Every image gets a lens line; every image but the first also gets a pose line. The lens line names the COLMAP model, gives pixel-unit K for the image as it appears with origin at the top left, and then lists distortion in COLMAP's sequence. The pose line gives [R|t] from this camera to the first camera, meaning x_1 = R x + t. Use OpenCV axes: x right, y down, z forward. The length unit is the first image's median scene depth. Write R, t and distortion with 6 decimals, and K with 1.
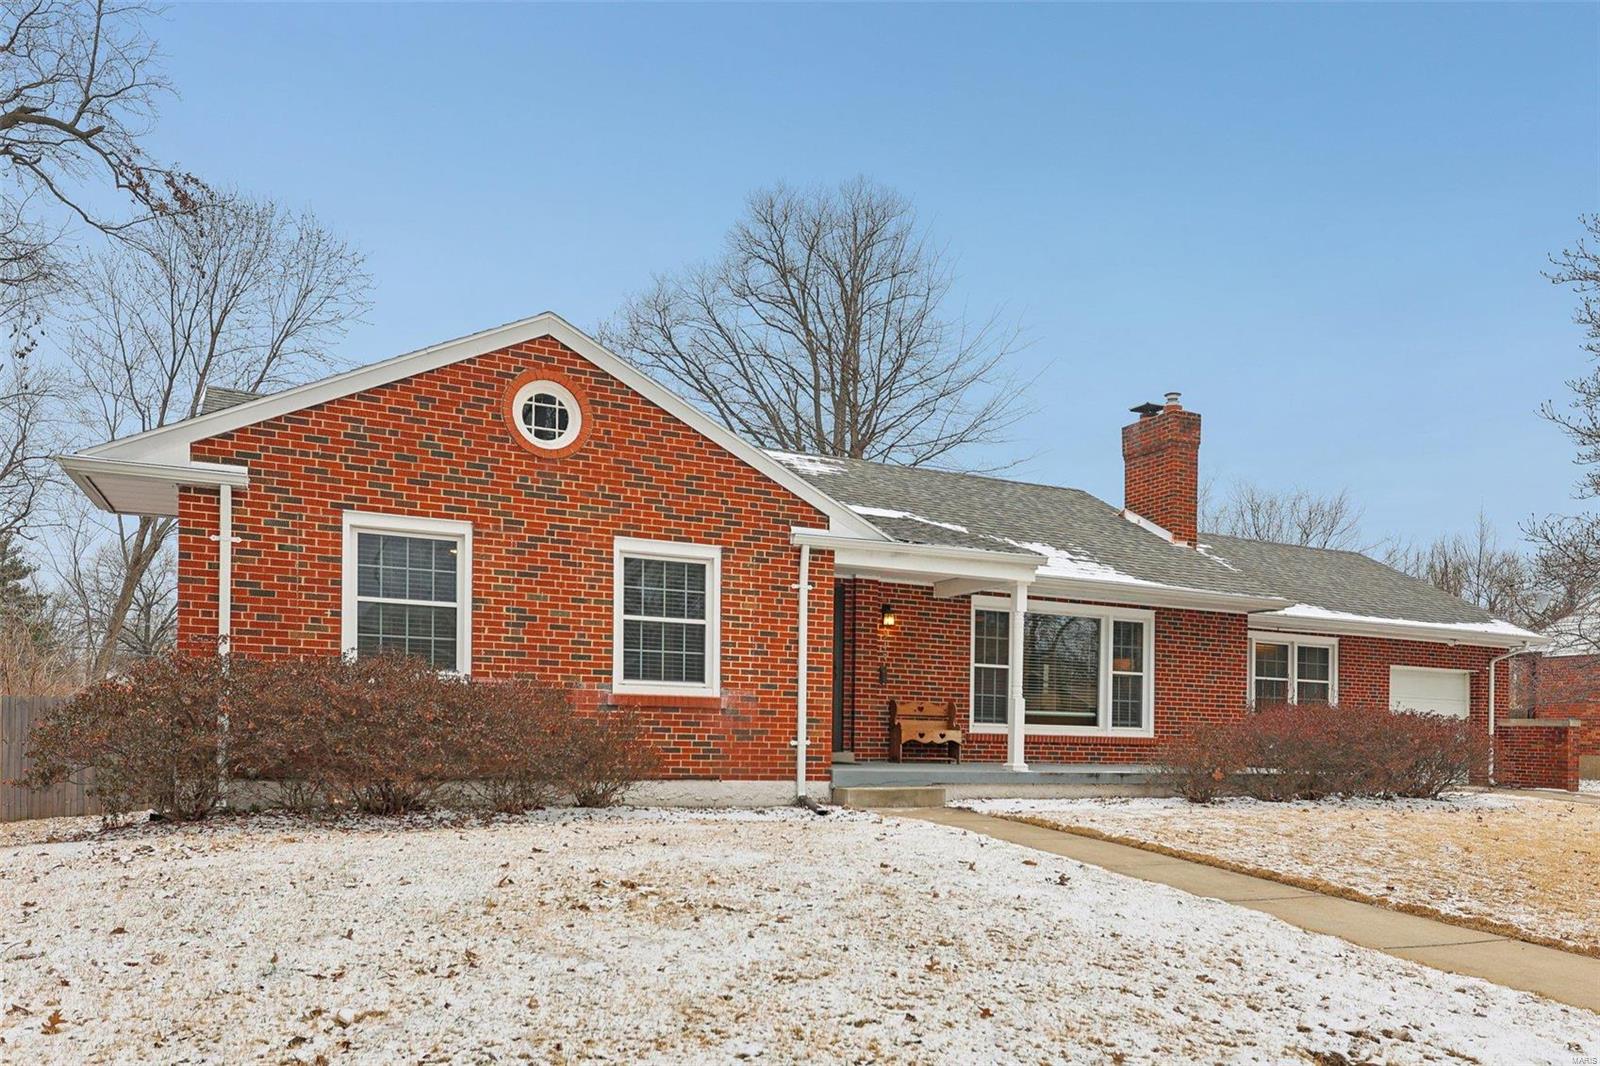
lens RADIAL K [[1104.9, 0, 794.9], [0, 1104.9, 662.6], [0, 0, 1]] dist [-0.005160, 0.027788]
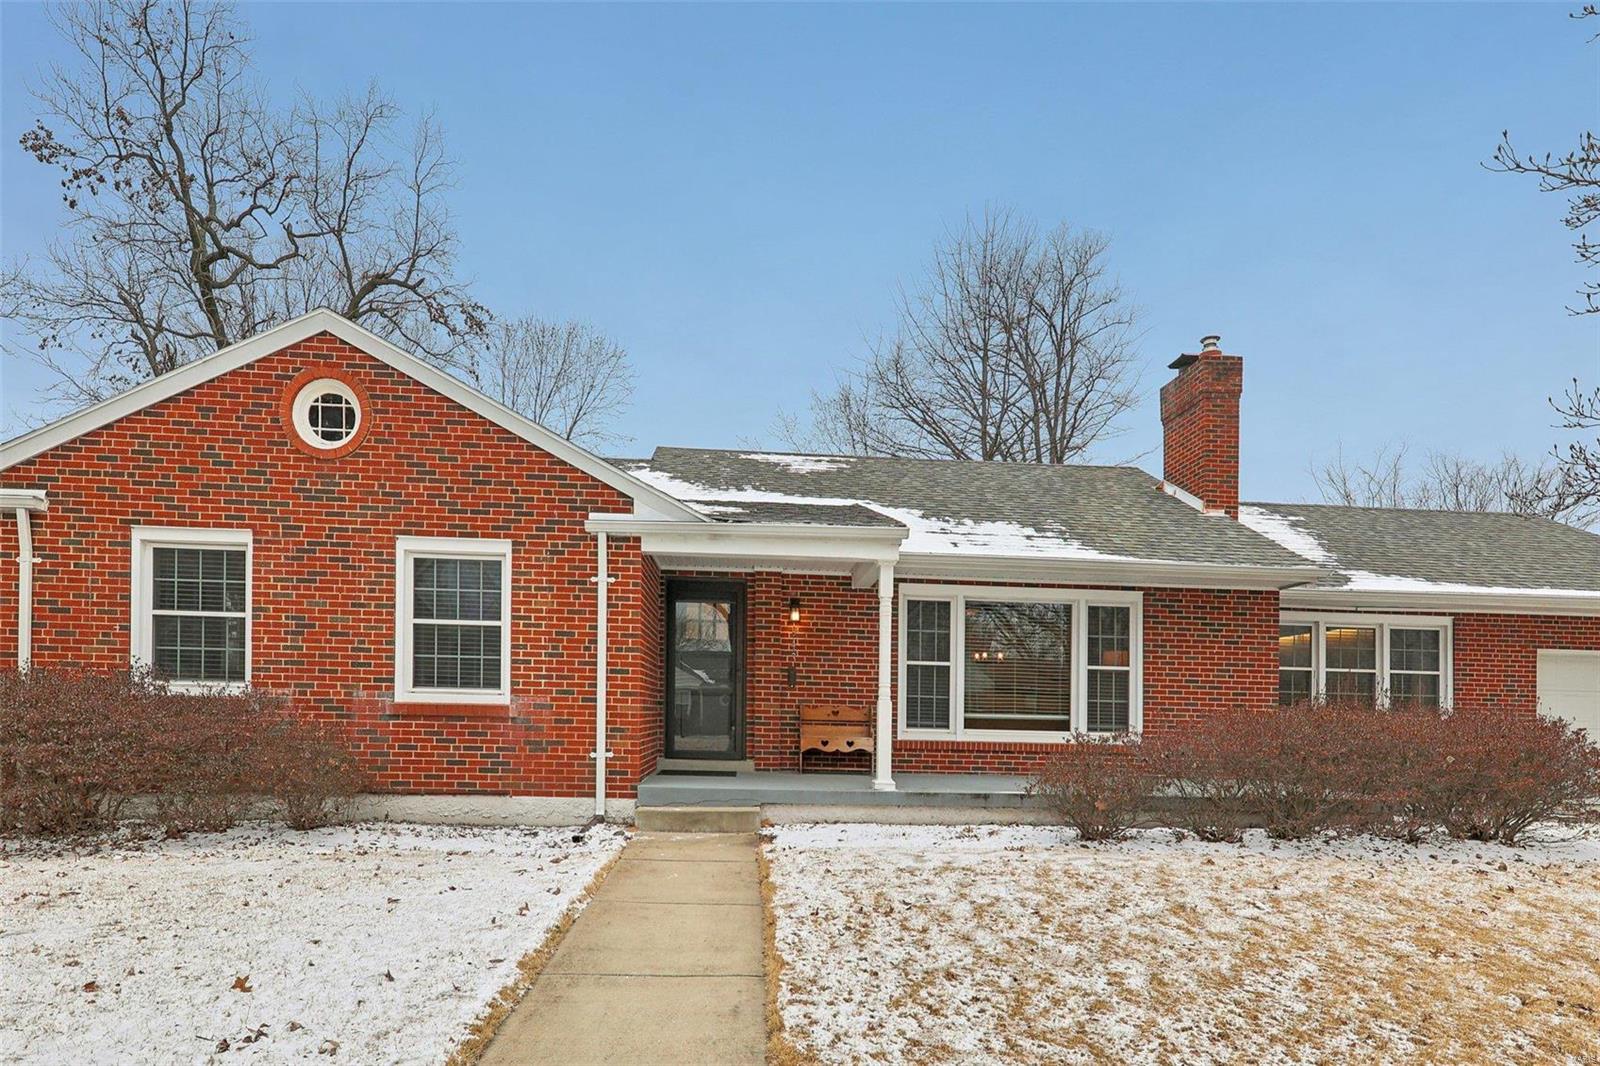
lens RADIAL K [[873.6, 0, 799.0], [0, 873.6, 662.8], [0, 0, 1]] dist [0.013835, 0.000054]
pose [[0.945240, -0.024424, -0.325462, 0.399948], [0.022728, 0.999701, -0.009015, 0.008662], [0.325585, 0.001124, 0.945512, 0.400531]]
